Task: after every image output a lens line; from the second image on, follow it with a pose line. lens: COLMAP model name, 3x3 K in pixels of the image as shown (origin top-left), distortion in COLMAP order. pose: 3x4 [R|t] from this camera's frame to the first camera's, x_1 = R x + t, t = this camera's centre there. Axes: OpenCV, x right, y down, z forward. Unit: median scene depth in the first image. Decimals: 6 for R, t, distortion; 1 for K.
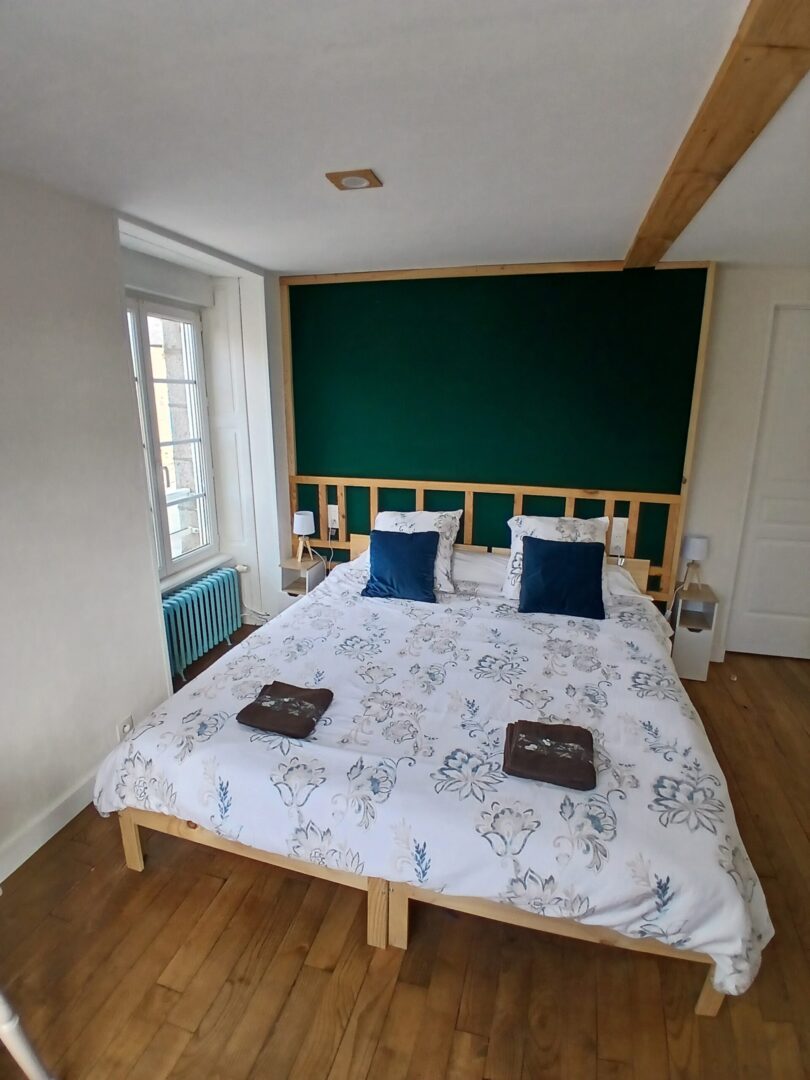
lens RADIAL K [[540.8, 0, 405.0], [0, 540.8, 540.0], [0, 0, 1]] dist [0.015145, -0.058482]
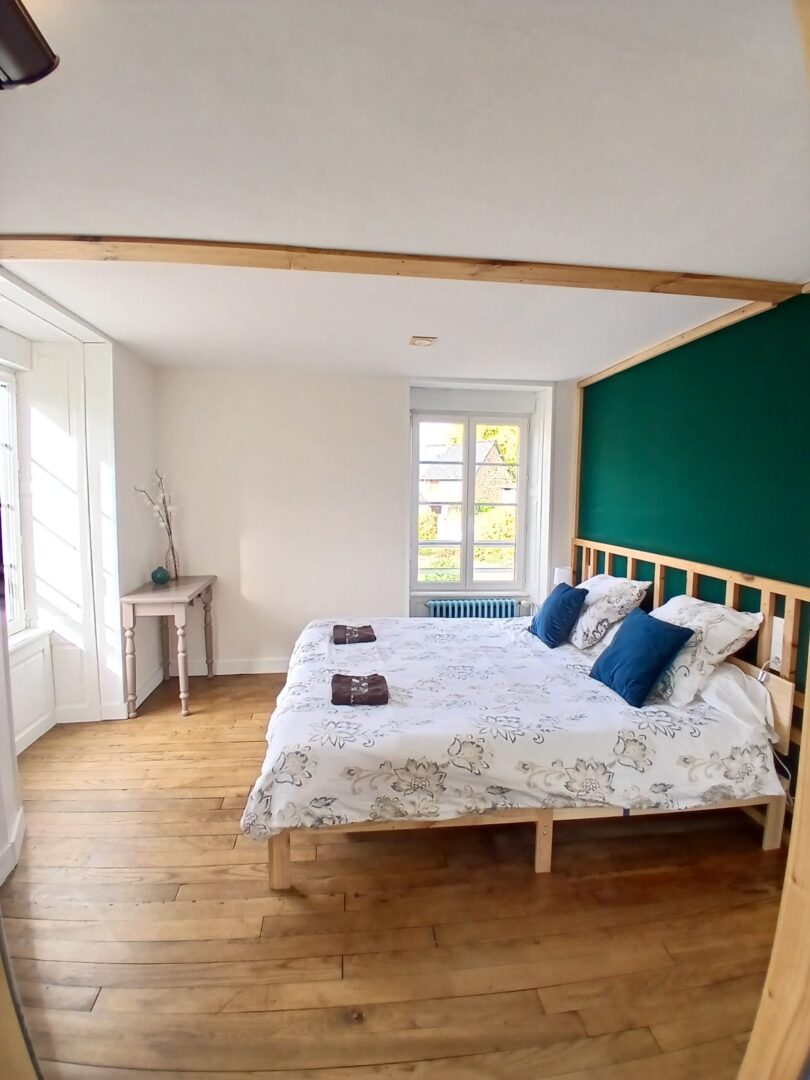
lens RADIAL K [[540.8, 0, 405.0], [0, 540.8, 540.0], [0, 0, 1]] dist [0.015145, -0.058482]
pose [[0.360518, 0.083509, -0.929006, 1.060627], [-0.253353, 0.967307, -0.011367, -0.007869], [0.897685, 0.239465, 0.369889, 0.305696]]
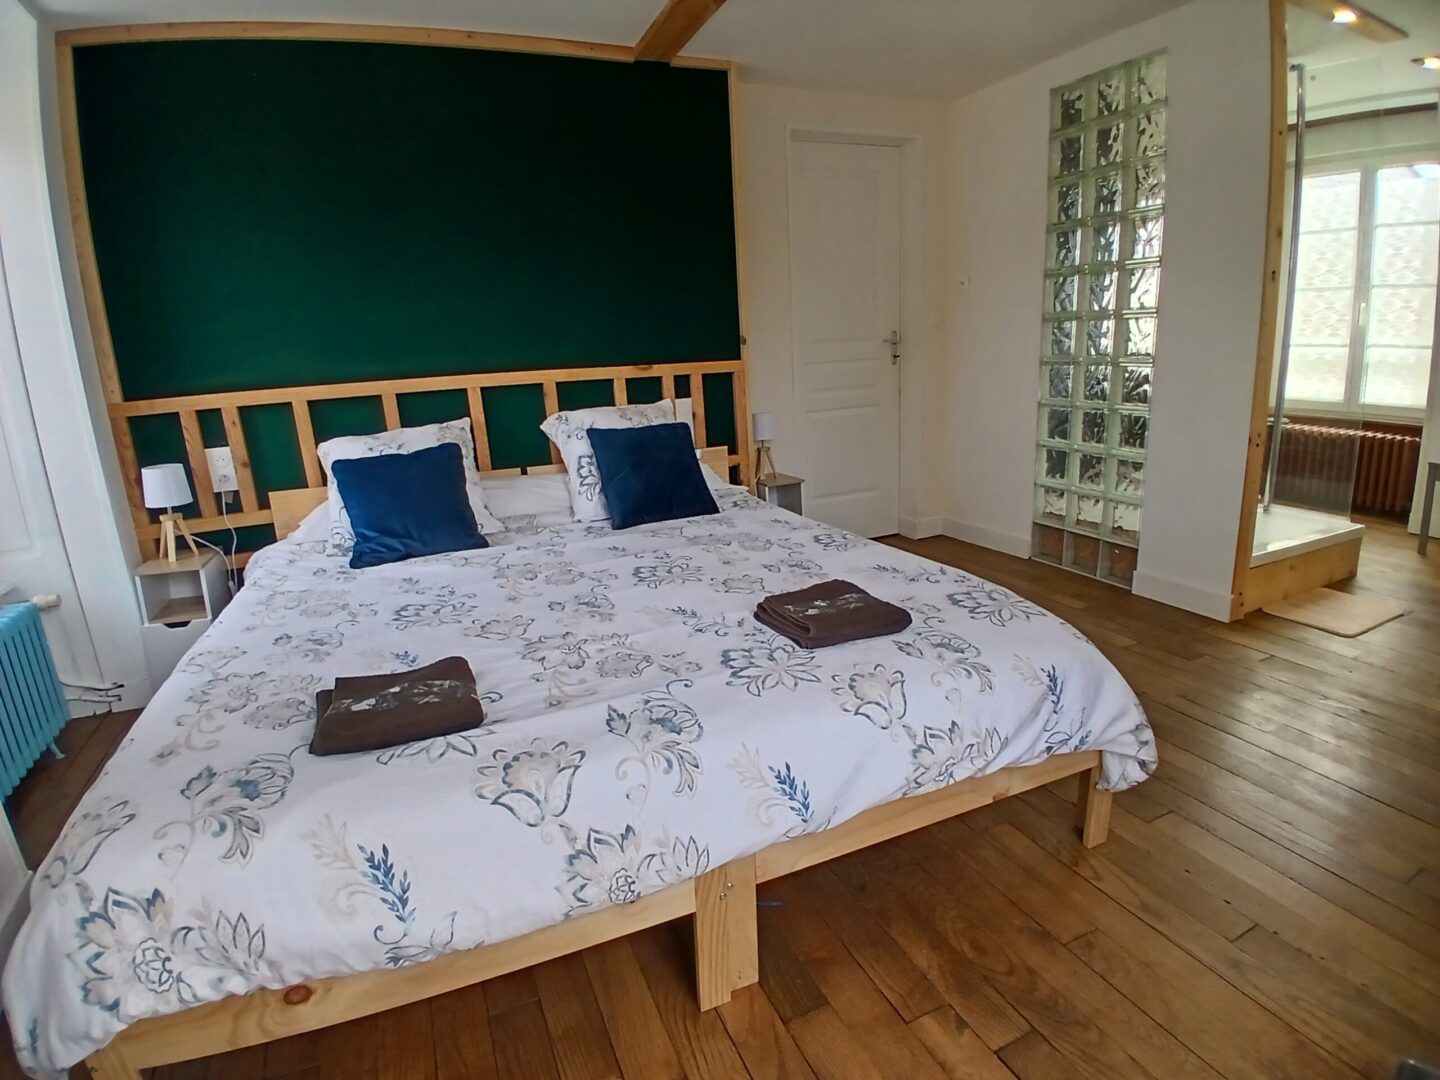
lens RADIAL K [[721.0, 0, 713.2], [0, 721.0, 540.5], [0, 0, 1]] dist [0.015145, -0.058482]
pose [[0.781370, -0.206832, 0.588797, -0.256906], [0.223709, 0.973610, 0.045133, 0.143305], [-0.582594, 0.096453, 0.807020, 0.200869]]
